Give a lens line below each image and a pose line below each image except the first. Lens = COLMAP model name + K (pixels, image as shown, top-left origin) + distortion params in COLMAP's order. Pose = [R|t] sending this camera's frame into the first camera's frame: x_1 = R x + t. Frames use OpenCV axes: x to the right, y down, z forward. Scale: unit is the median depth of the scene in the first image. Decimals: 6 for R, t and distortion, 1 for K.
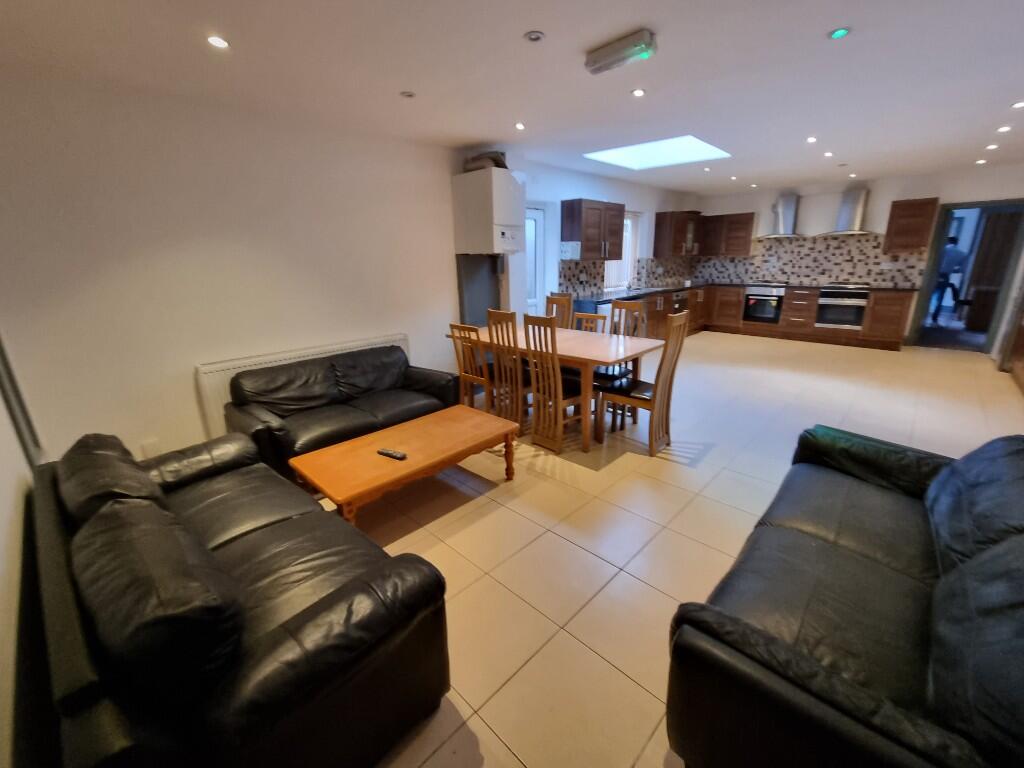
lens RADIAL K [[426.2, 0, 511.0], [0, 426.2, 386.7], [0, 0, 1]] dist [-0.006725, 0.000928]
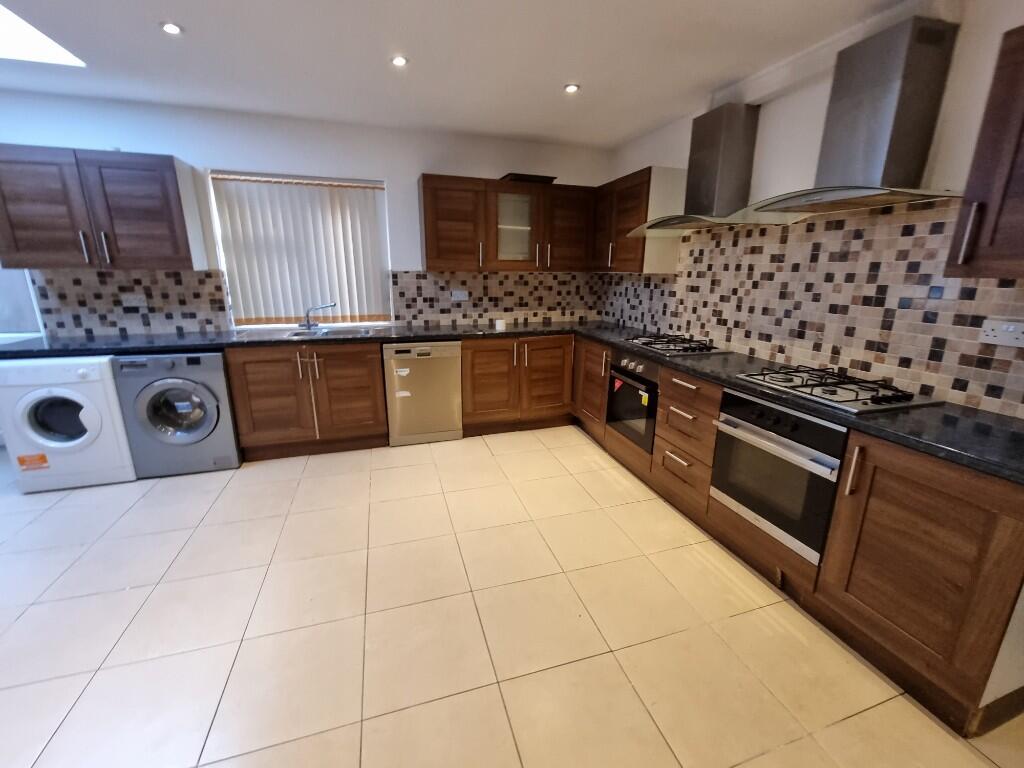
lens RADIAL K [[426.2, 0, 515.8], [0, 426.2, 379.0], [0, 0, 1]] dist [-0.006725, 0.000928]
pose [[0.880023, 0.147846, -0.451333, 0.690994], [-0.166233, 0.986086, -0.001107, -0.196269], [0.444889, 0.076001, 0.892355, 0.615695]]
